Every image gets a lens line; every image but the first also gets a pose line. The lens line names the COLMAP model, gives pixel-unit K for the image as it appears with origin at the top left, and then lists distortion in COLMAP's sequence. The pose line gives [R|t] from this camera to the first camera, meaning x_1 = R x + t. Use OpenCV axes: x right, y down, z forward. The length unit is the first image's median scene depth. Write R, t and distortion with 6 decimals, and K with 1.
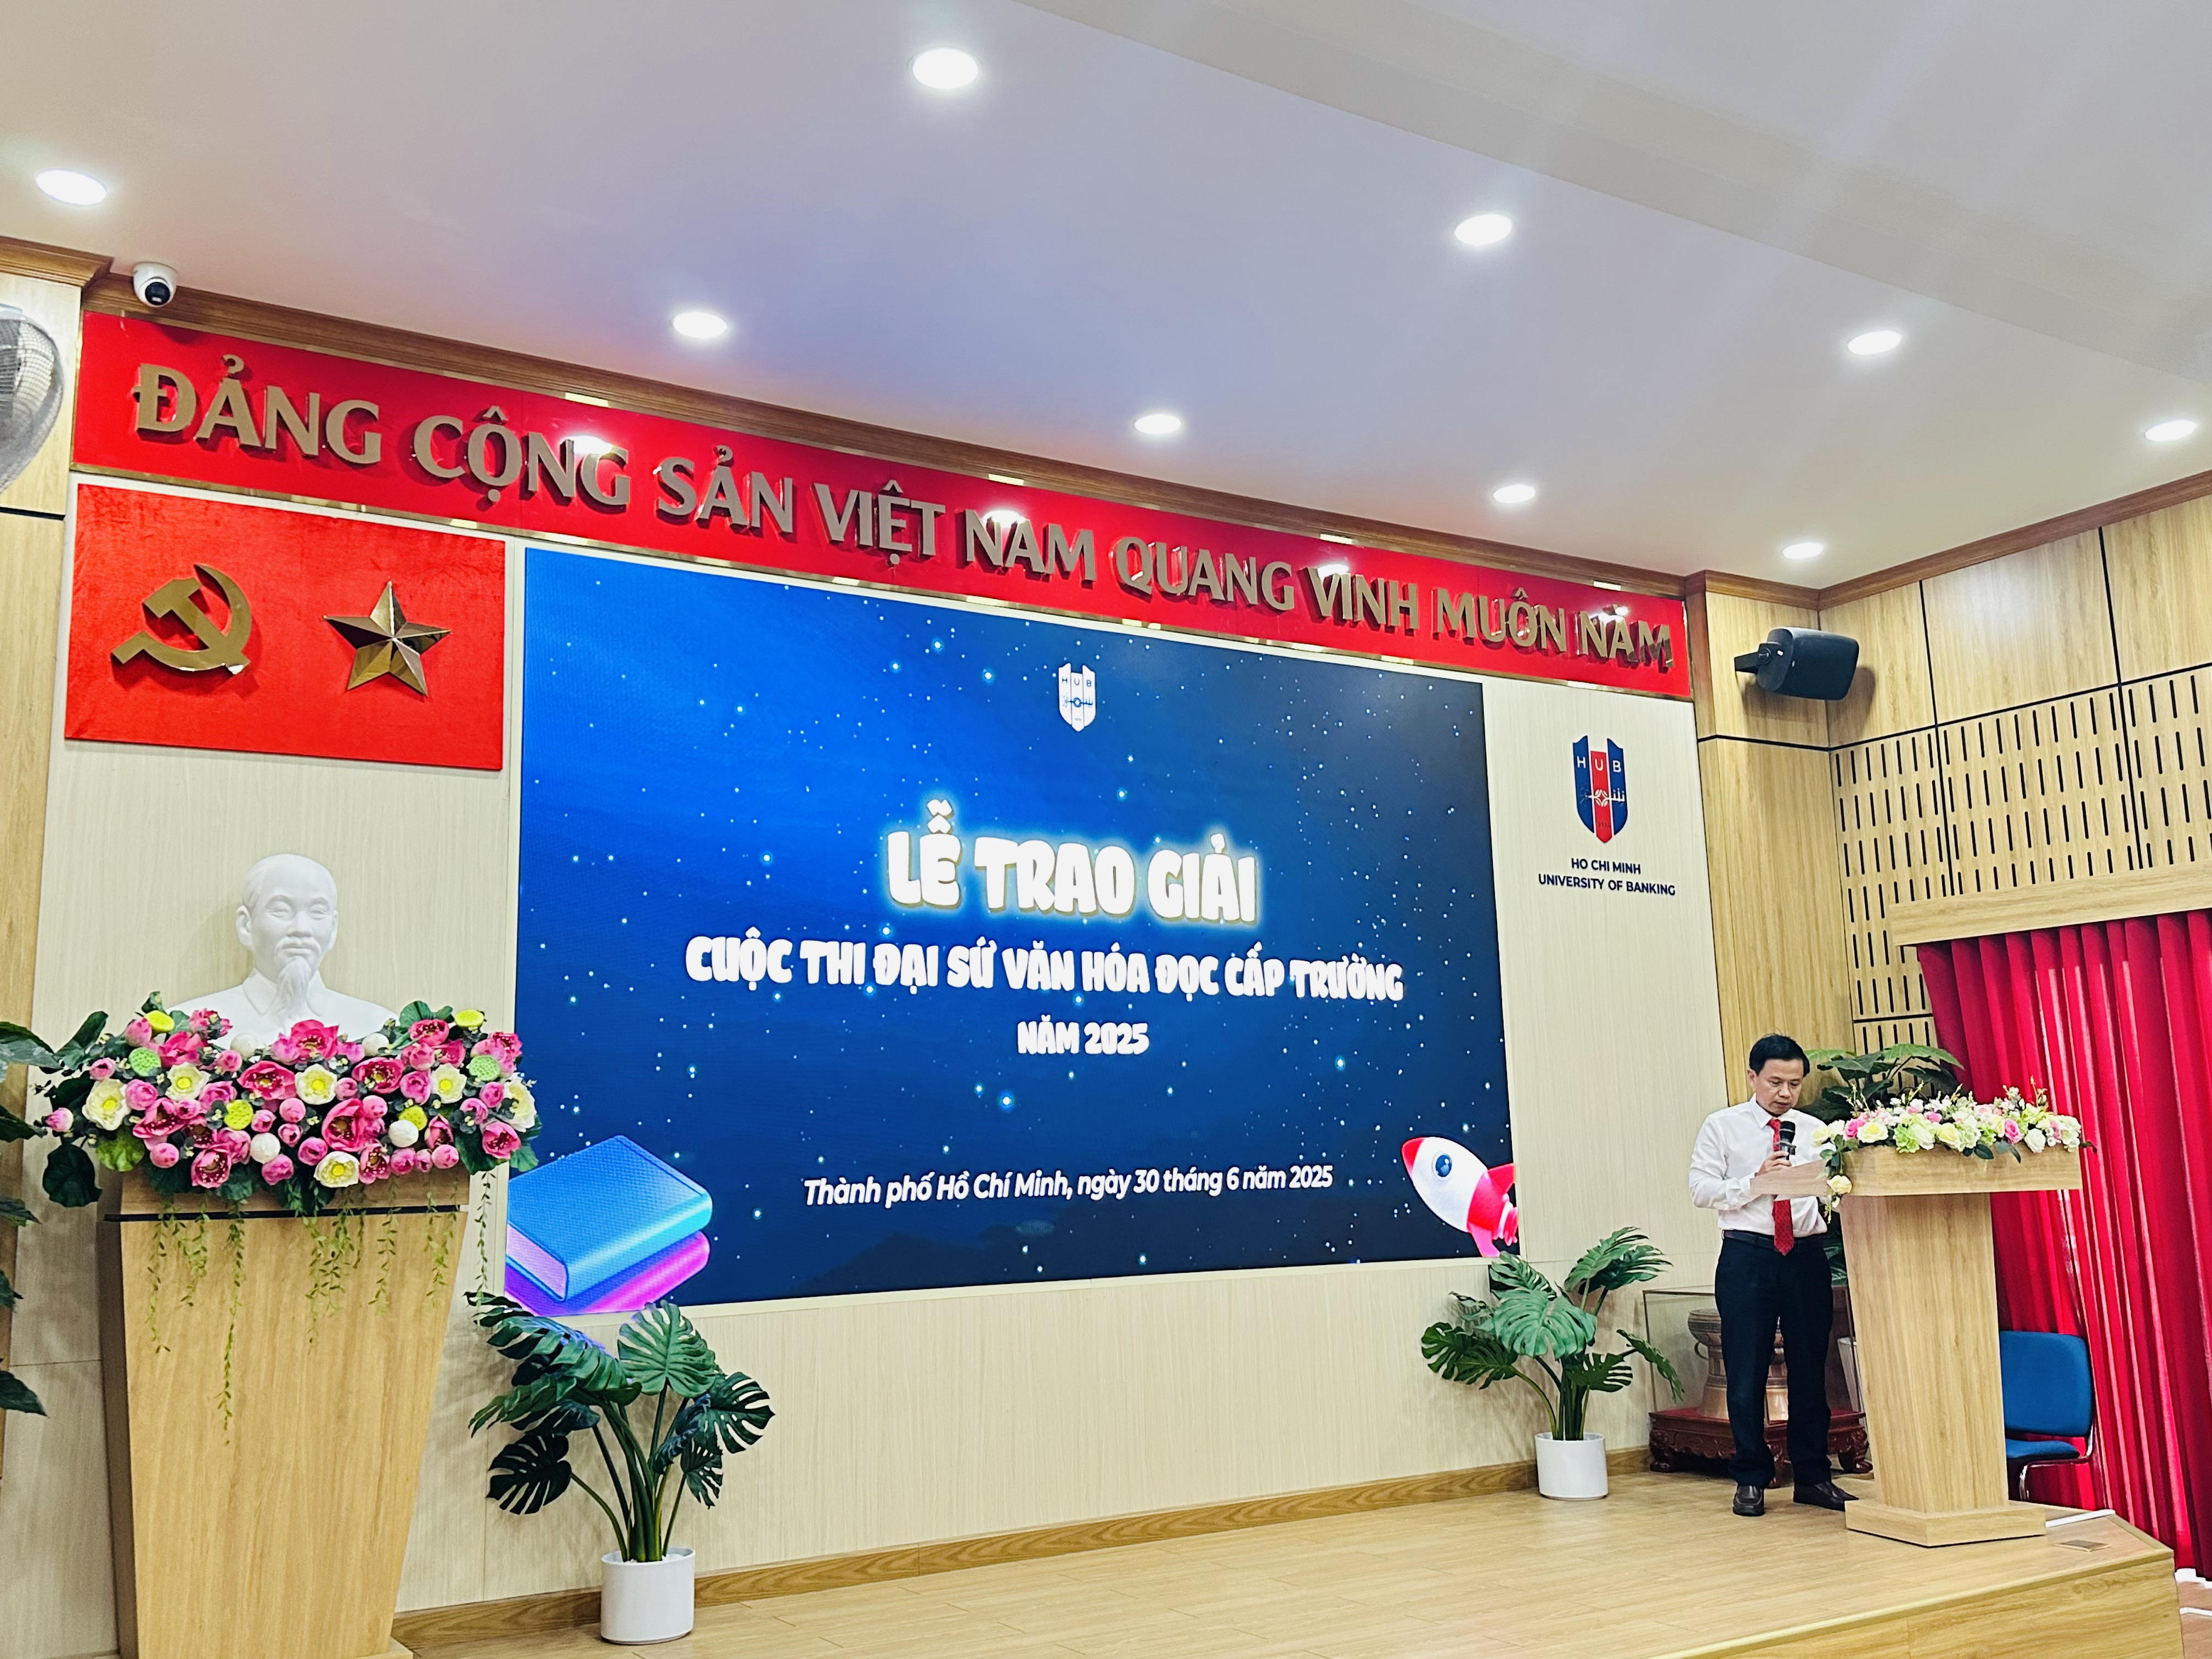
lens RADIAL K [[1967.2, 0, 1093.8], [0, 1967.2, 818.6], [0, 0, 1]] dist [0.187484, -0.348286]
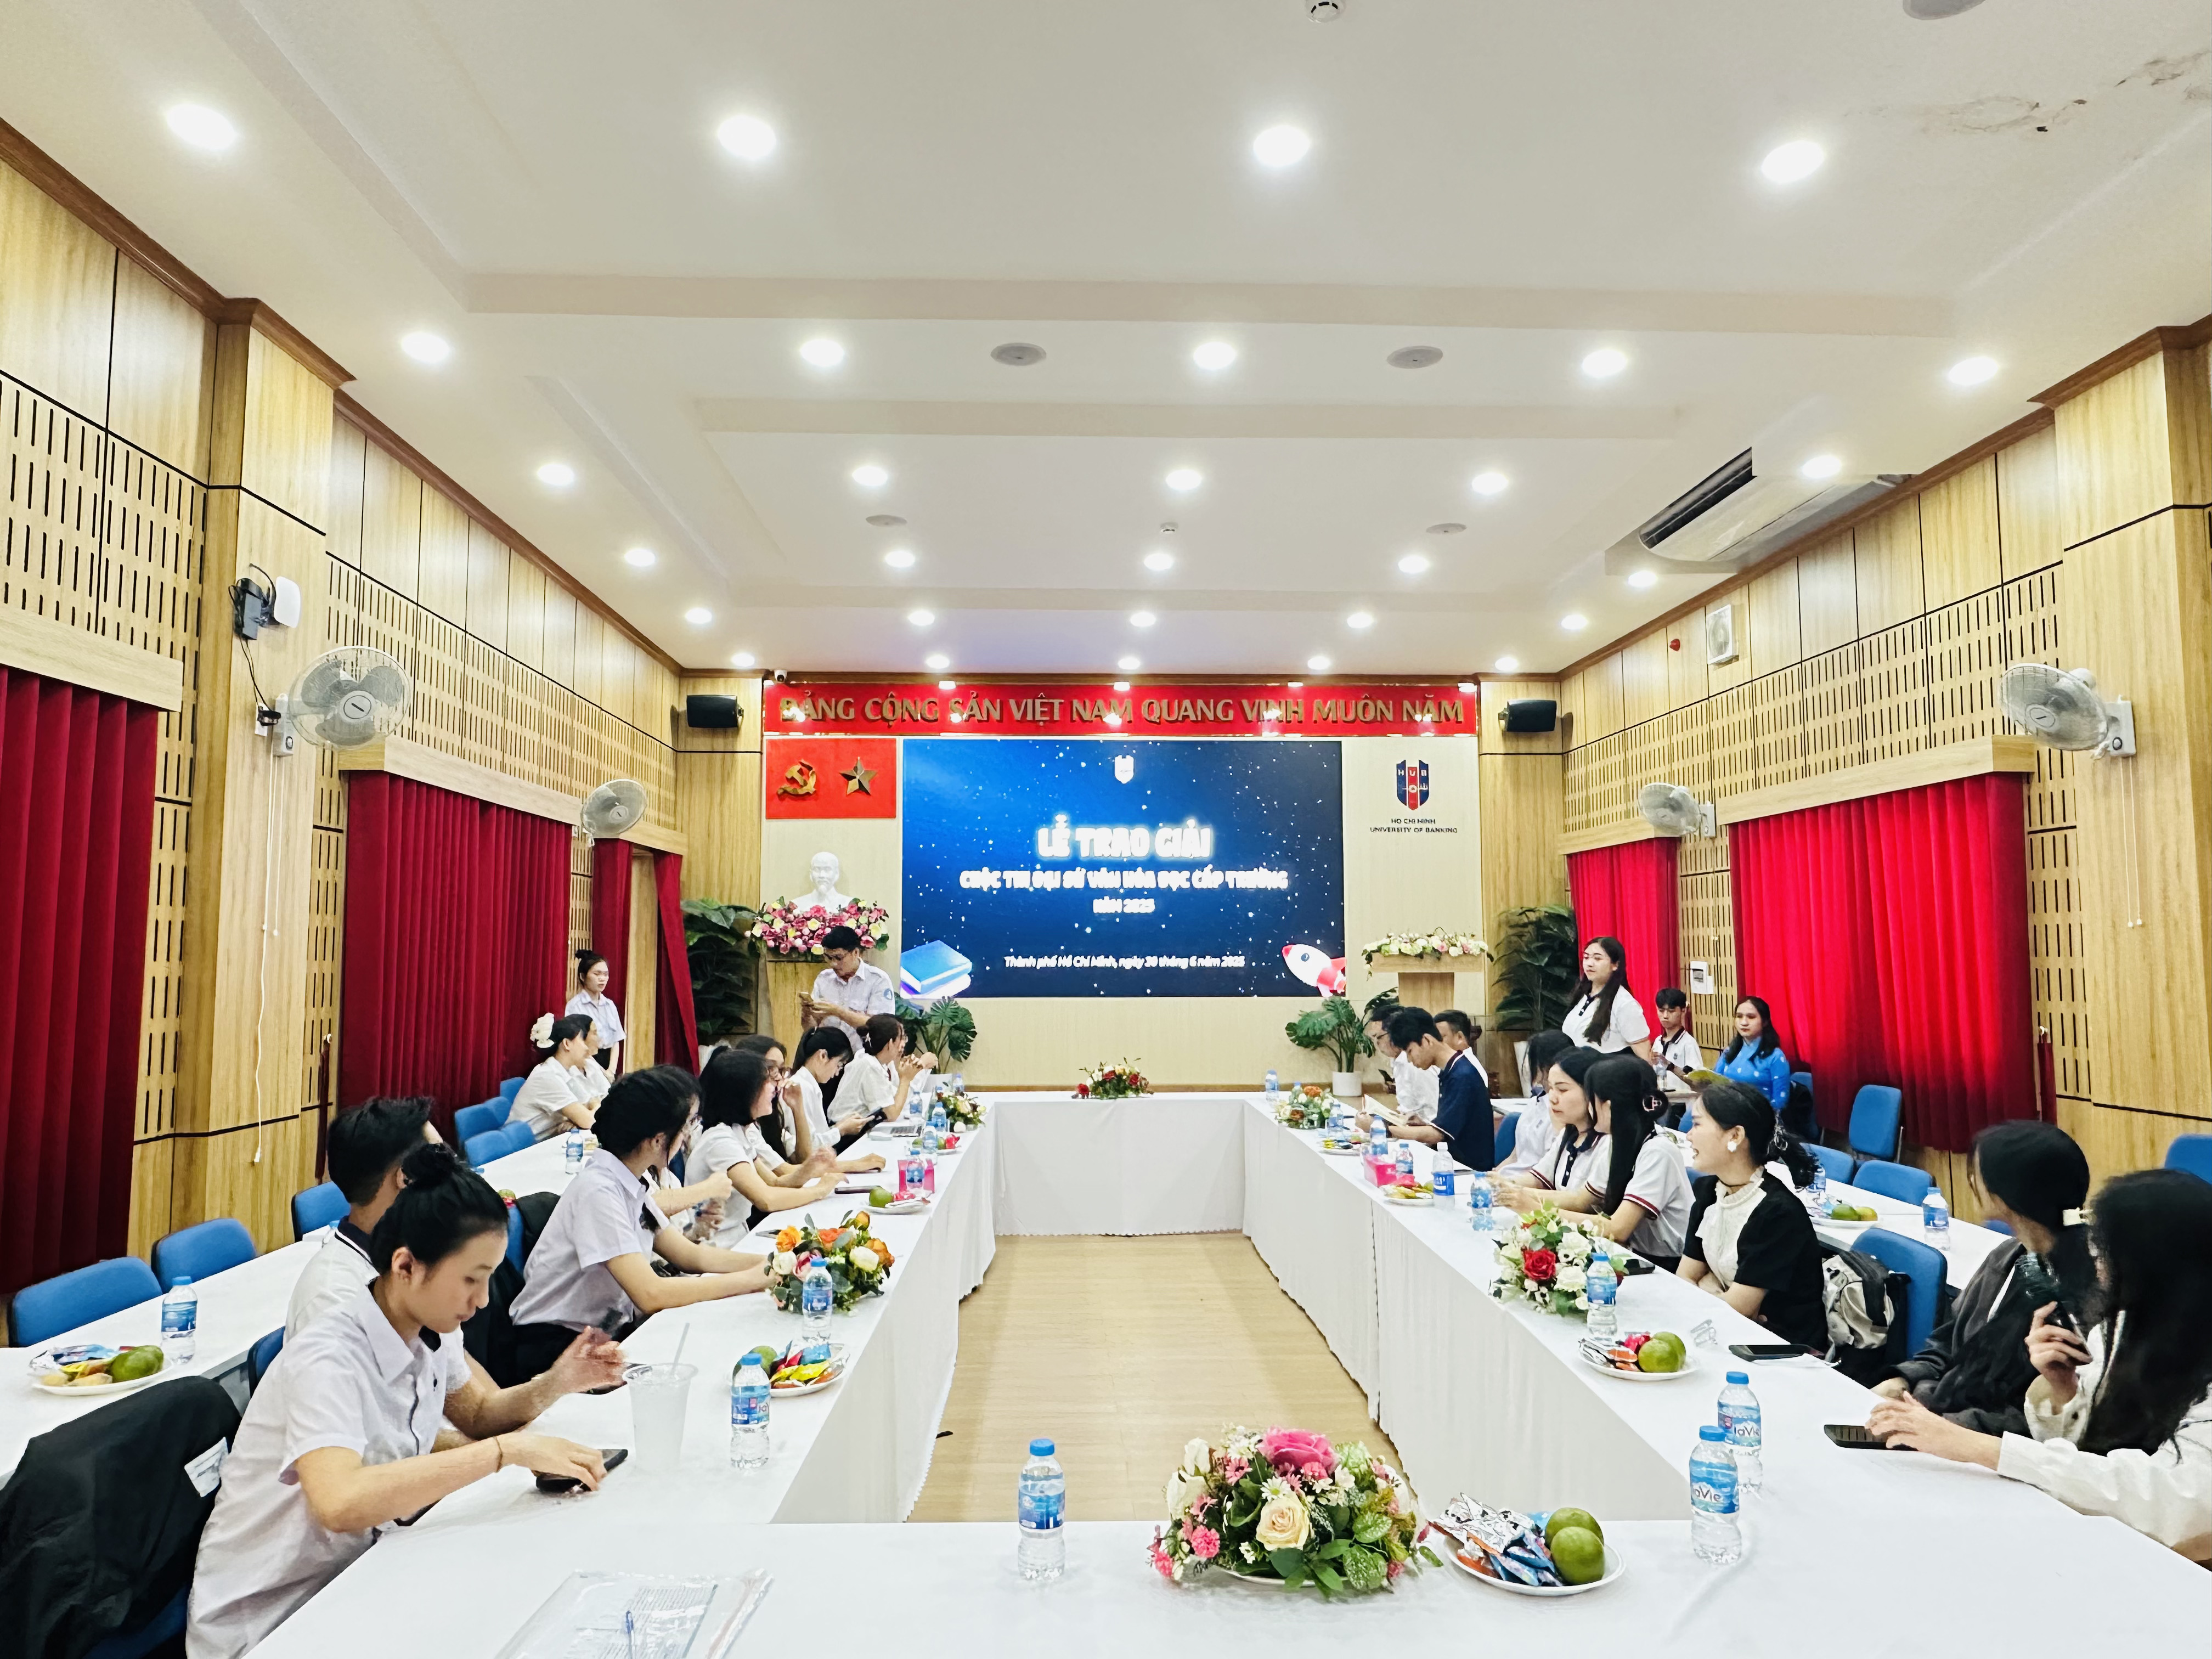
lens RADIAL K [[1424.5, 0, 1101.1], [0, 1424.5, 840.8], [0, 0, 1]] dist [0.003516, 0.001033]
pose [[0.870097, -0.015609, -0.492634, 0.887862], [0.065056, 0.994391, 0.083395, -0.128697], [0.488569, -0.104611, 0.866231, -0.604348]]
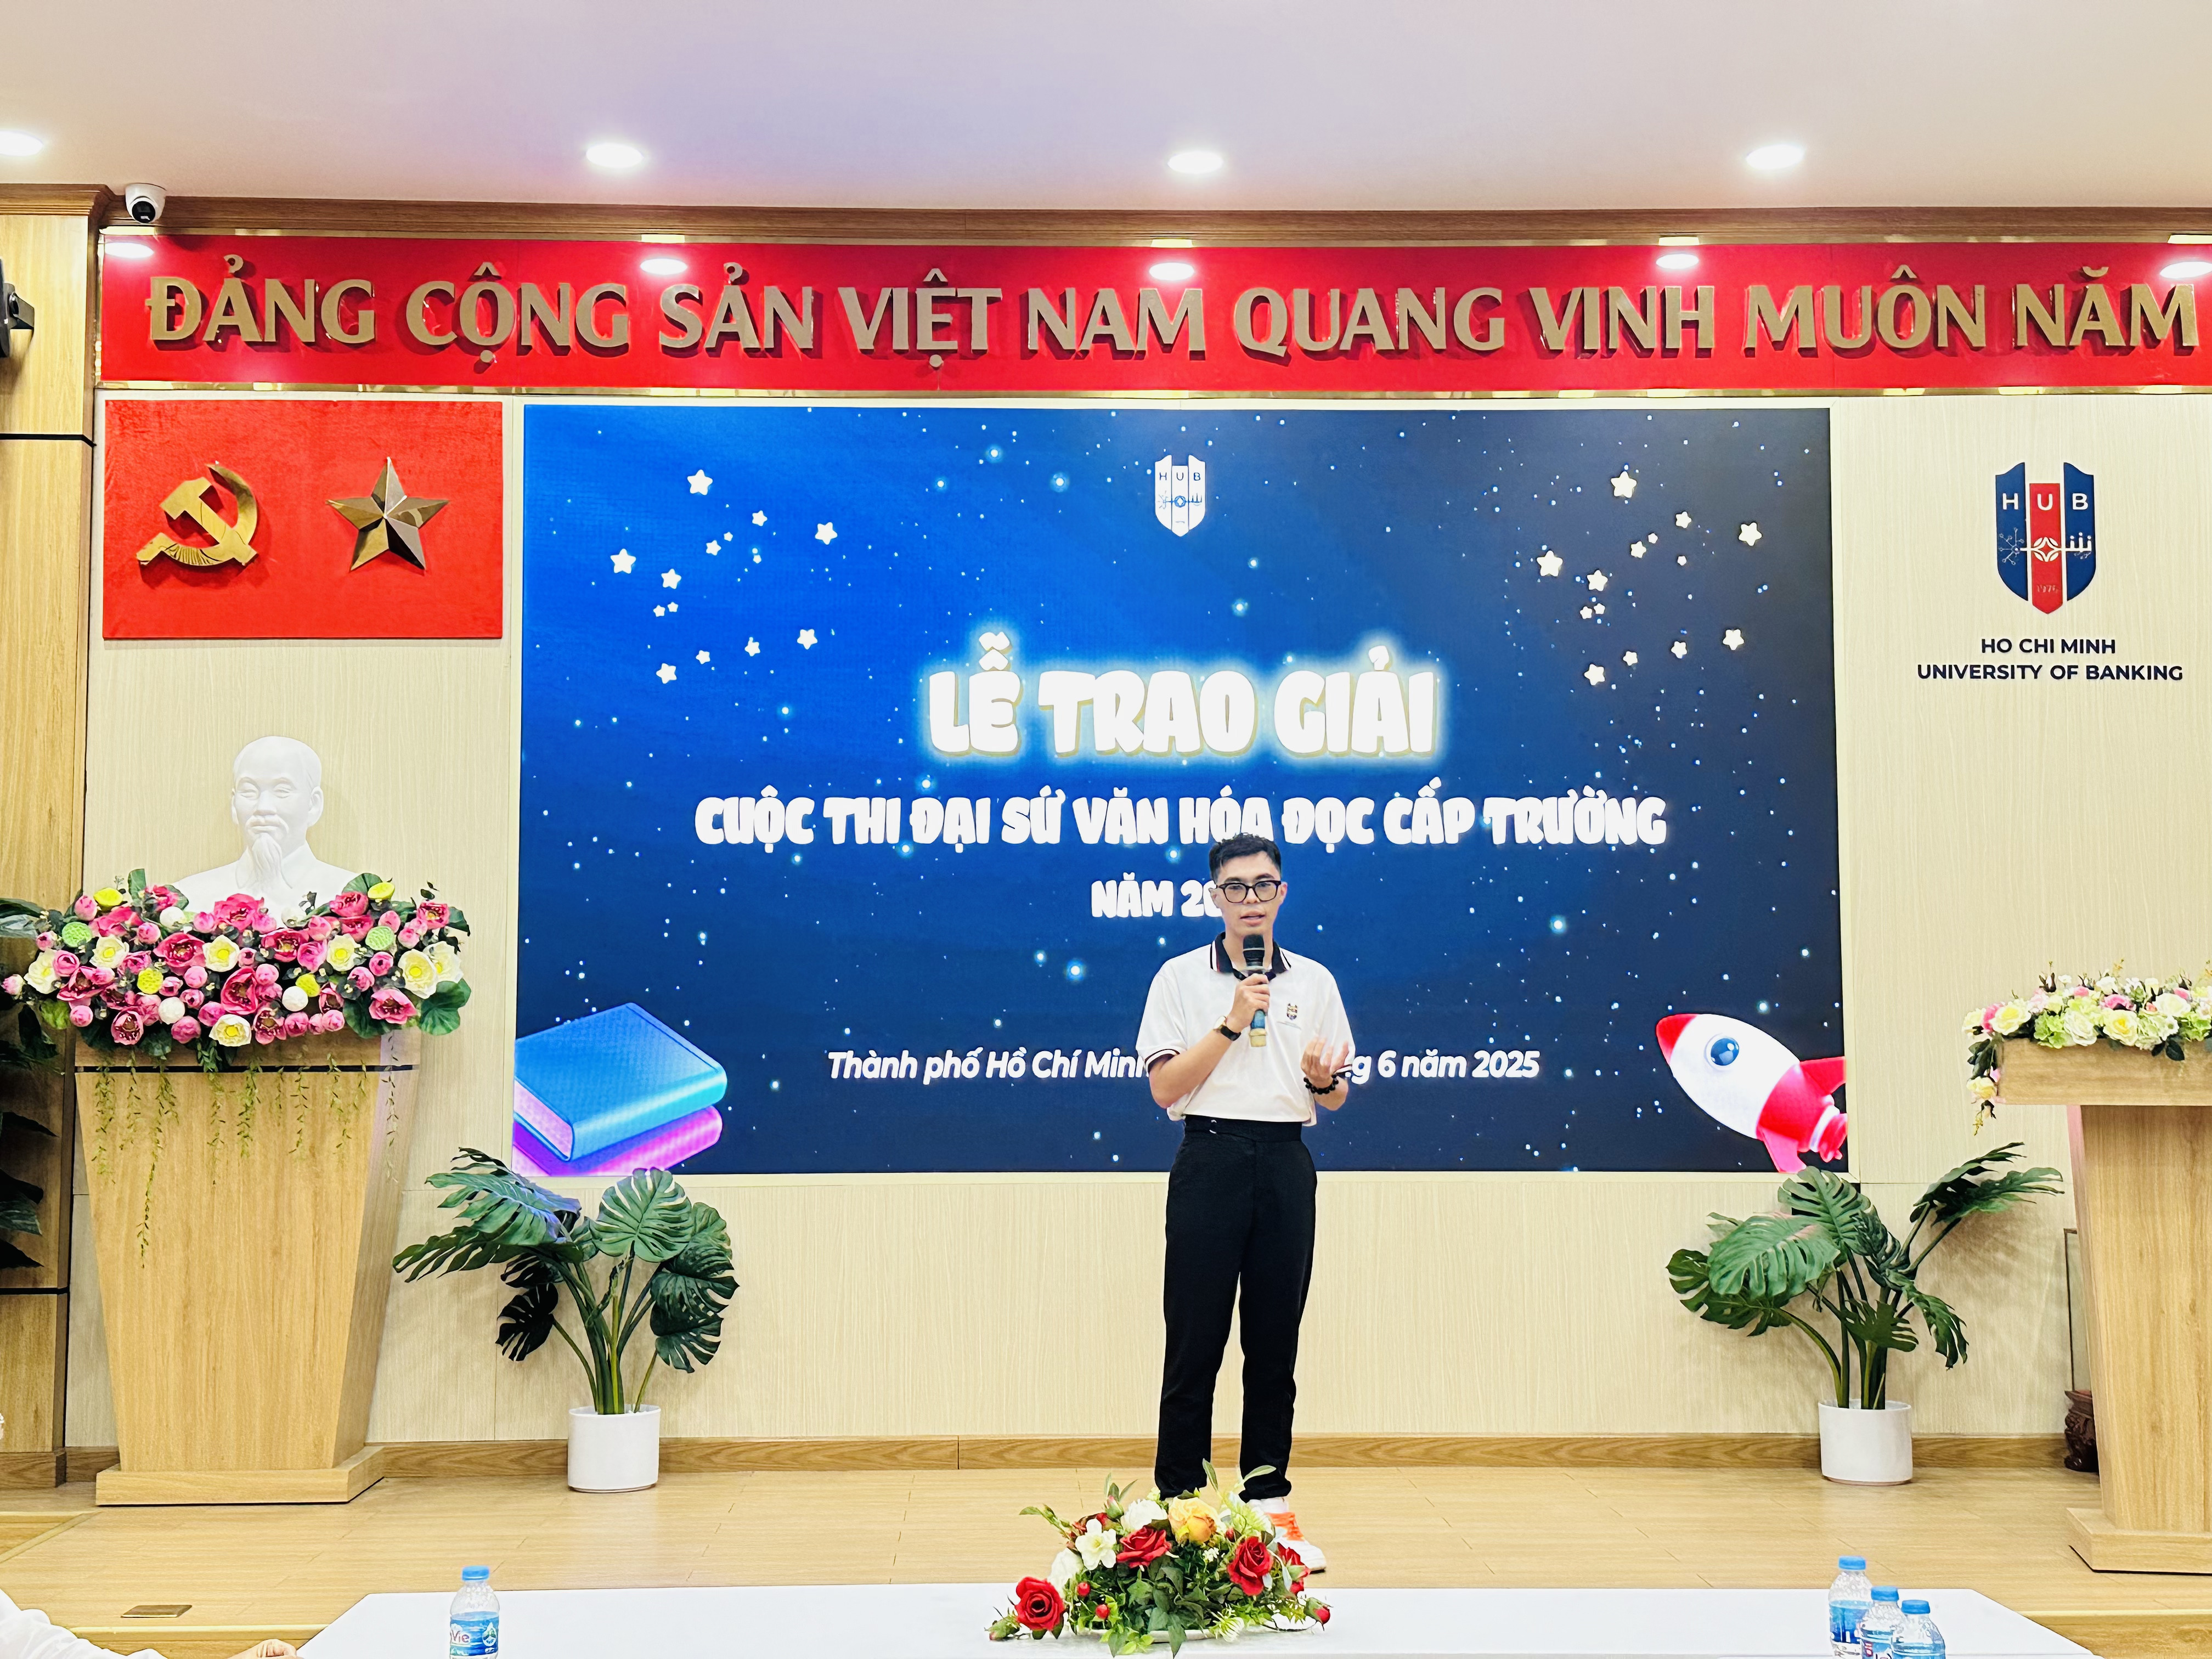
lens RADIAL K [[2799.4, 0, 1090.0], [0, 2799.4, 811.4], [0, 0, 1]] dist [0.180710, -0.312655]
pose [[0.865817, -0.018800, -0.500008, 0.579338], [0.067392, 0.994570, 0.079301, -0.026137], [0.495802, -0.102356, 0.862382, -0.067555]]
